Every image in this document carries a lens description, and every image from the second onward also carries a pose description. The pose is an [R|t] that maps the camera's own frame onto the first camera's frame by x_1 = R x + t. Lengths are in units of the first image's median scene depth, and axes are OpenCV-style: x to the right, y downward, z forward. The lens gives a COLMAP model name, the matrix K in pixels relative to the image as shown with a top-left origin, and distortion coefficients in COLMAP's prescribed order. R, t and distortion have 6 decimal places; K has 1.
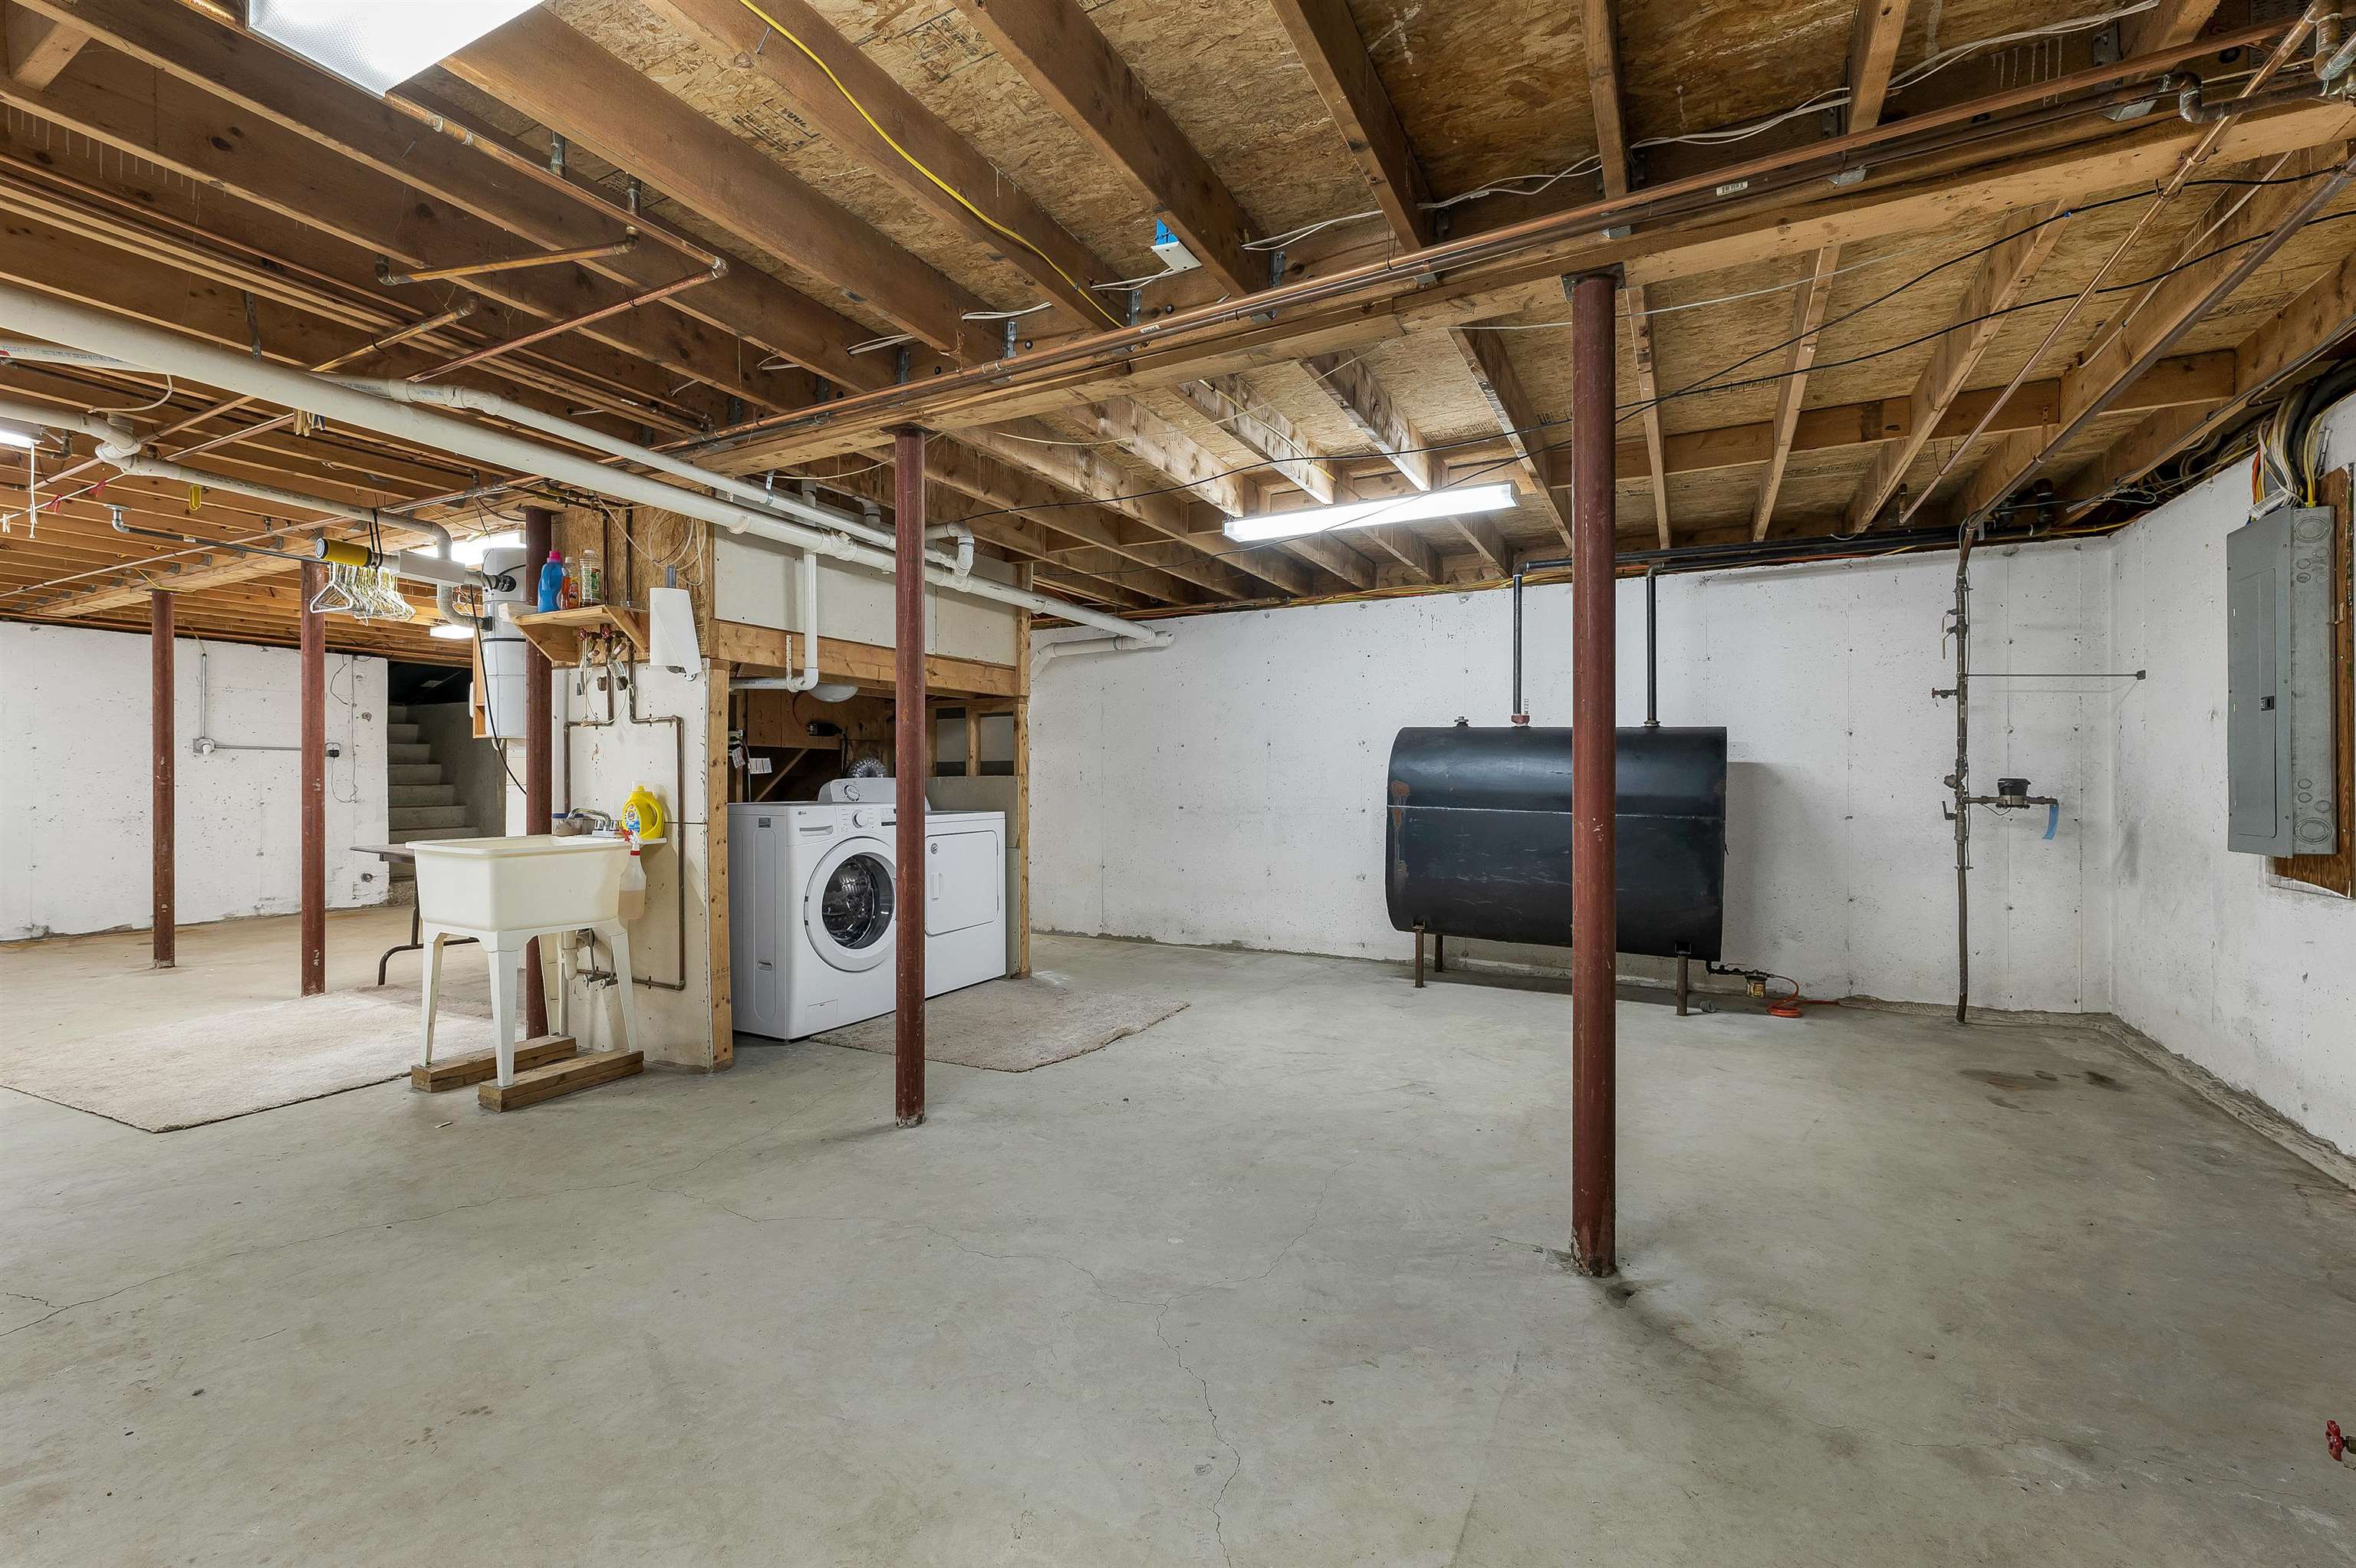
lens RADIAL K [[985.4, 0, 1174.8], [0, 985.4, 782.0], [0, 0, 1]] dist [0.000586, 0.000121]
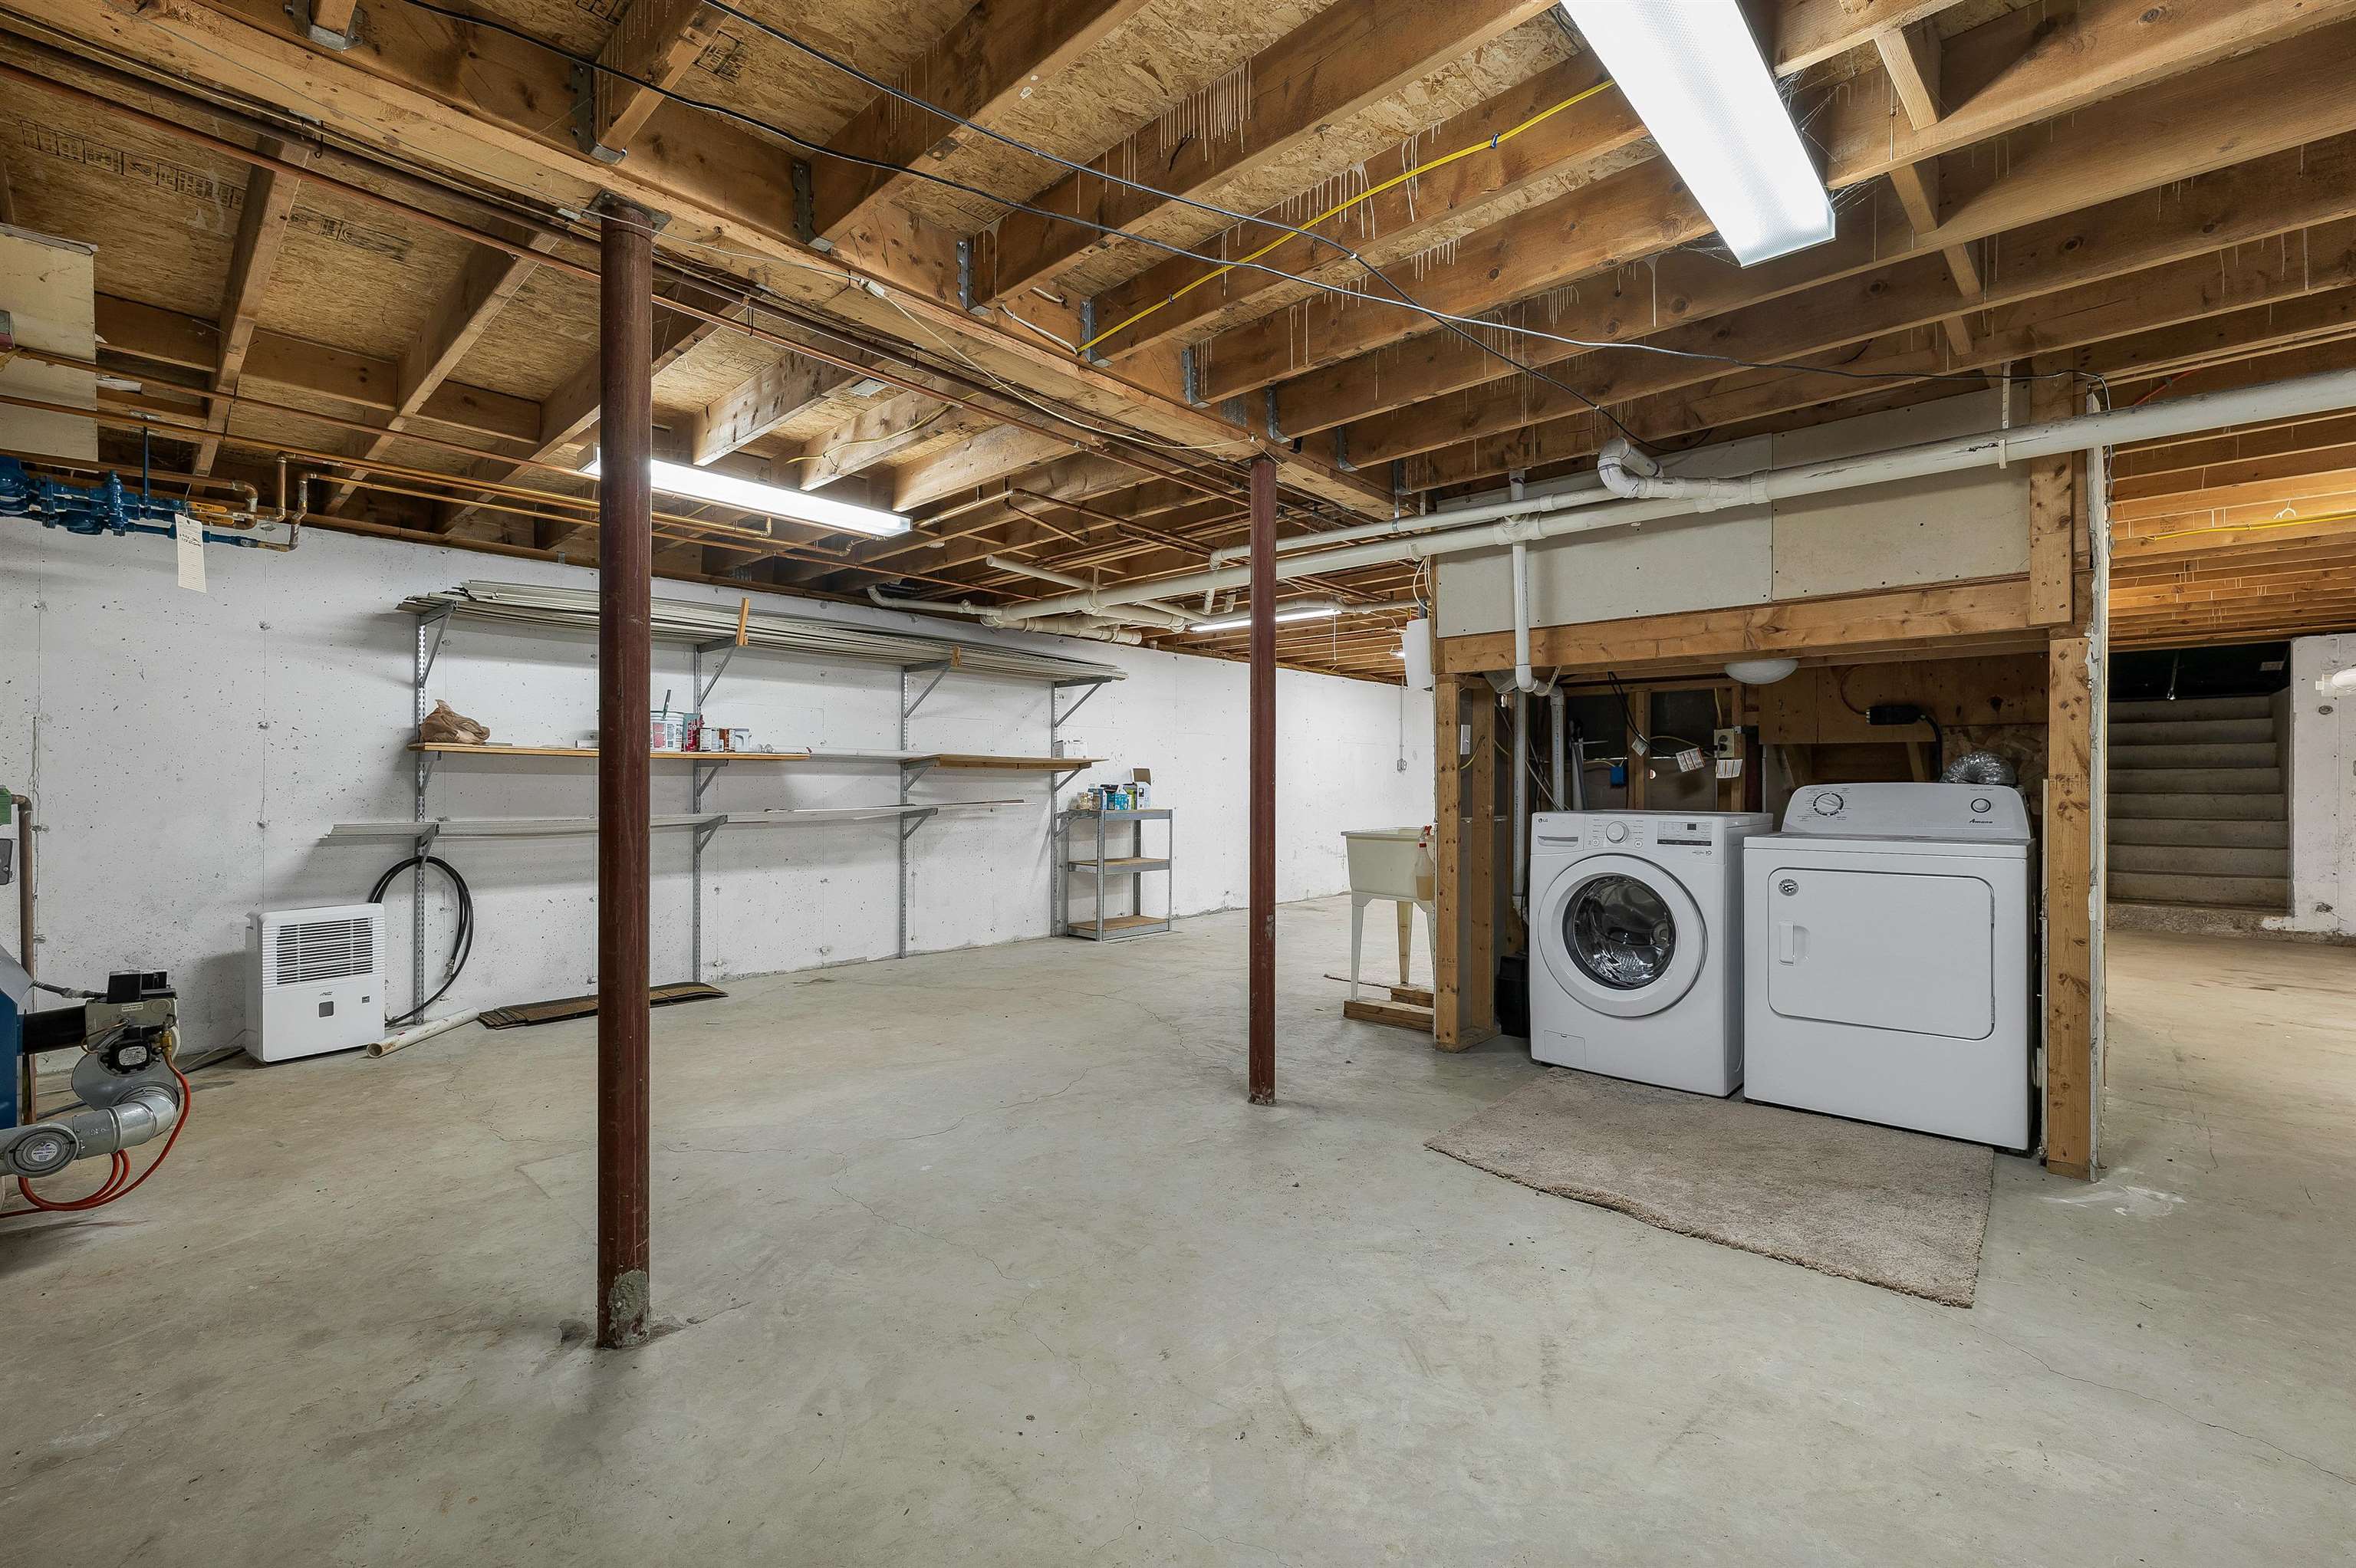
lens RADIAL K [[985.4, 0, 1174.0], [0, 985.4, 780.2], [0, 0, 1]] dist [0.000586, 0.000121]
pose [[-0.261730, -0.004165, -0.965132, 0.742319], [-0.006008, 0.999978, -0.002687, -0.002771], [0.965122, 0.005096, -0.261749, 1.102134]]
